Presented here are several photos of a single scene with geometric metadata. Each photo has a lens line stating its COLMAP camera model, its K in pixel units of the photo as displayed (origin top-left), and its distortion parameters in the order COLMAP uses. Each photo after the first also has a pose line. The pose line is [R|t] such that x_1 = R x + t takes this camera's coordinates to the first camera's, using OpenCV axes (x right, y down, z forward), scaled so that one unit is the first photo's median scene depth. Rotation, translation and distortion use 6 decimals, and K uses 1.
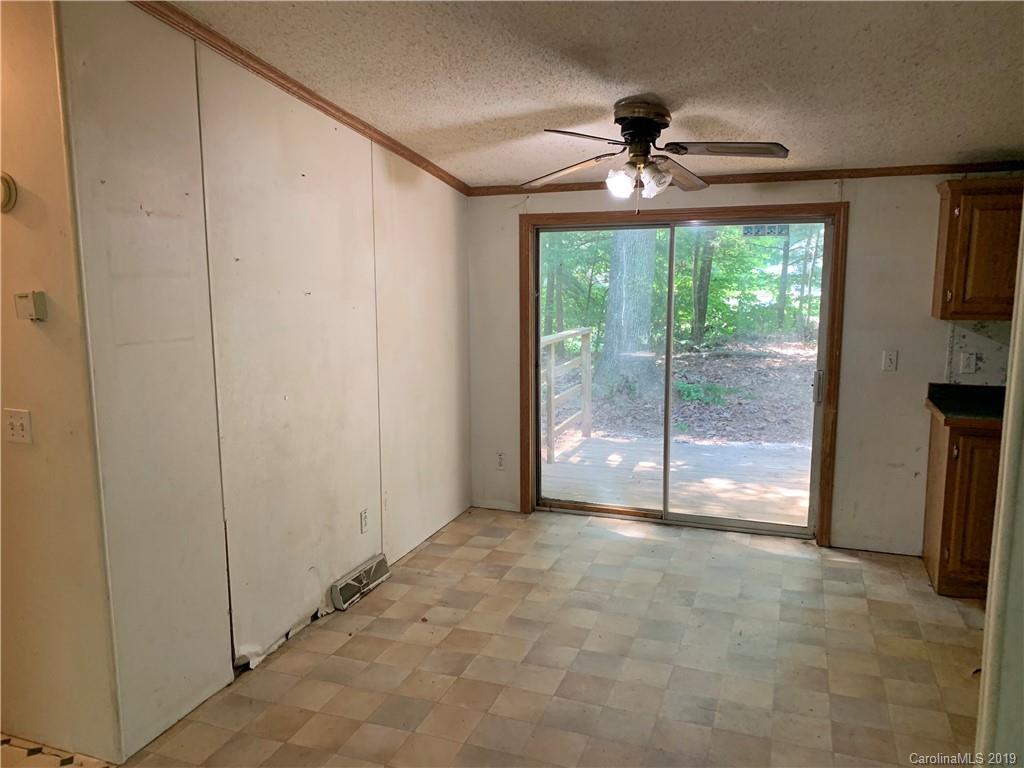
lens RADIAL K [[770.2, 0, 498.3], [0, 770.2, 396.2], [0, 0, 1]] dist [0.079406, -0.128167]
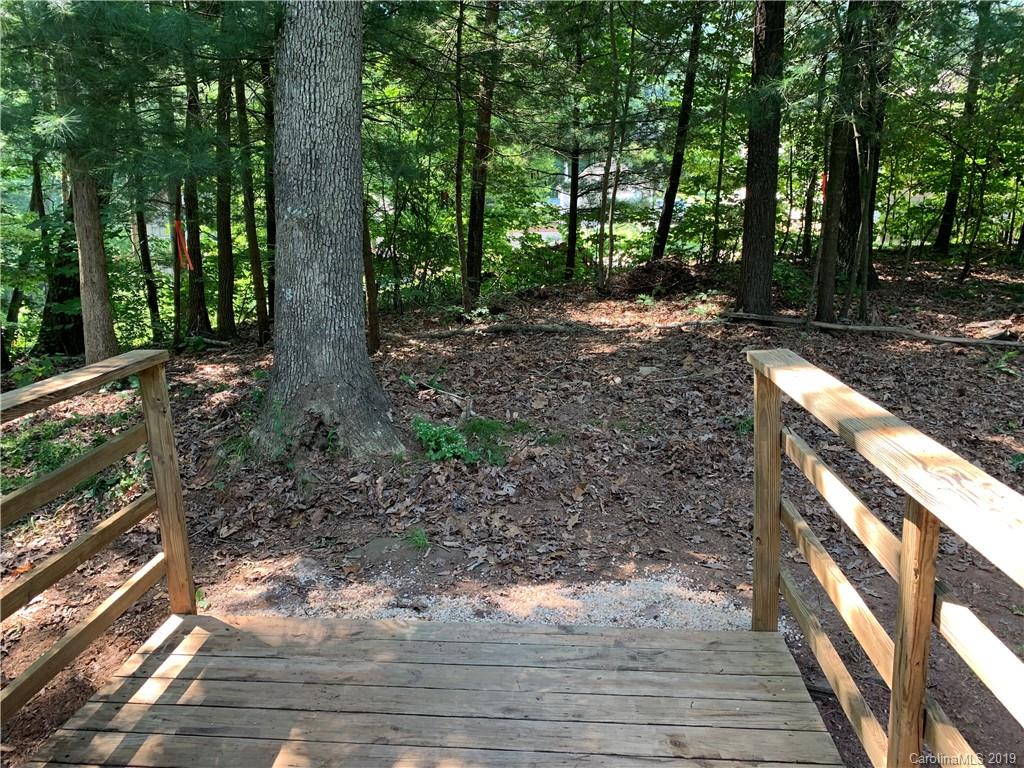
lens RADIAL K [[790.9, 0, 514.2], [0, 790.9, 386.4], [0, 0, 1]] dist [0.023390, 0.001422]
pose [[0.958500, -0.070846, 0.276150, 0.147284], [0.052891, 0.996005, 0.071944, -0.074888], [-0.280144, -0.054352, 0.958418, 0.466304]]
